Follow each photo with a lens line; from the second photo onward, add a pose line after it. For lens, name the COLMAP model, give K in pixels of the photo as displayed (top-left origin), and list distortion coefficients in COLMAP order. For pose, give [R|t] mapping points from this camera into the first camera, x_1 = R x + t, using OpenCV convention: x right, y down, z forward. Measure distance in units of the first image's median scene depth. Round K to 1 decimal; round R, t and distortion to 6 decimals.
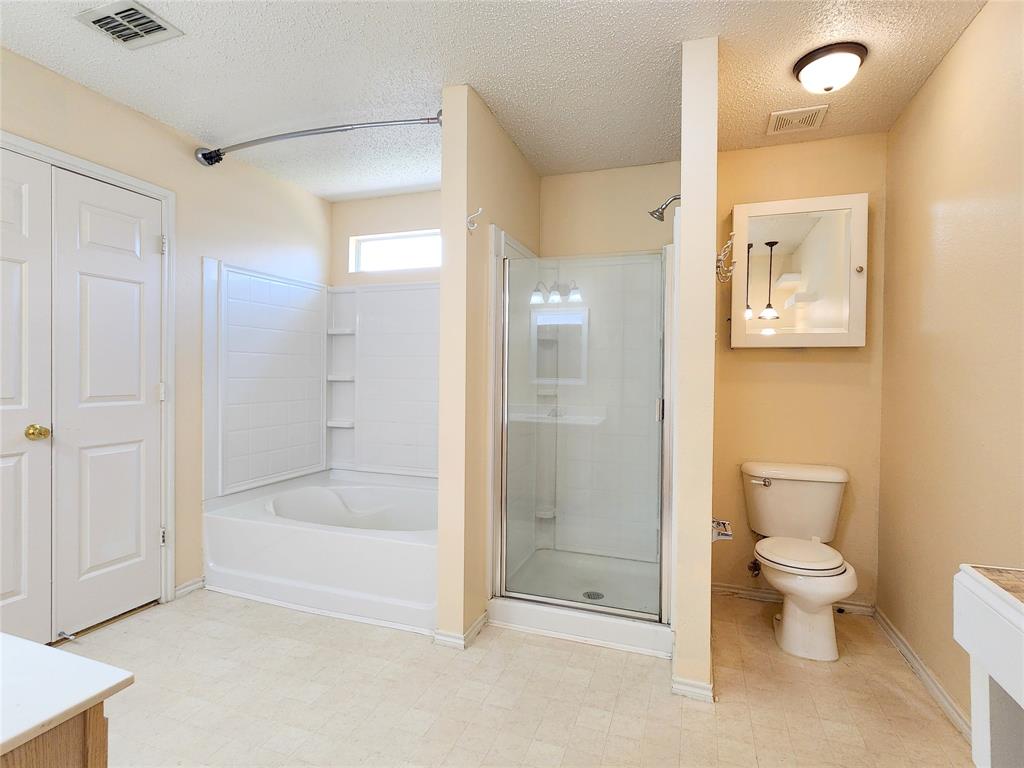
lens RADIAL K [[518.7, 0, 514.0], [0, 518.7, 378.5], [0, 0, 1]] dist [0.002004, 0.000996]
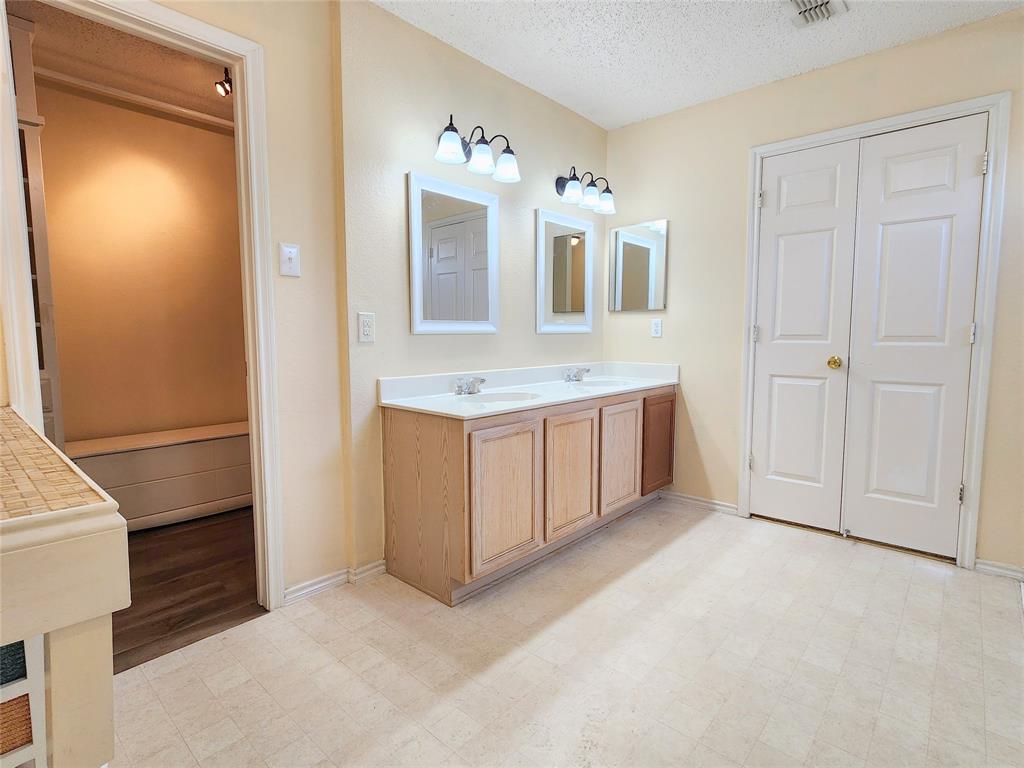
lens RADIAL K [[518.7, 0, 514.0], [0, 518.7, 378.5], [0, 0, 1]] dist [0.002004, 0.000996]
pose [[-0.367609, 0.069642, -0.927369, 0.459028], [-0.013563, 0.996685, 0.080224, 0.042896], [0.929882, 0.042069, -0.365446, 0.621183]]
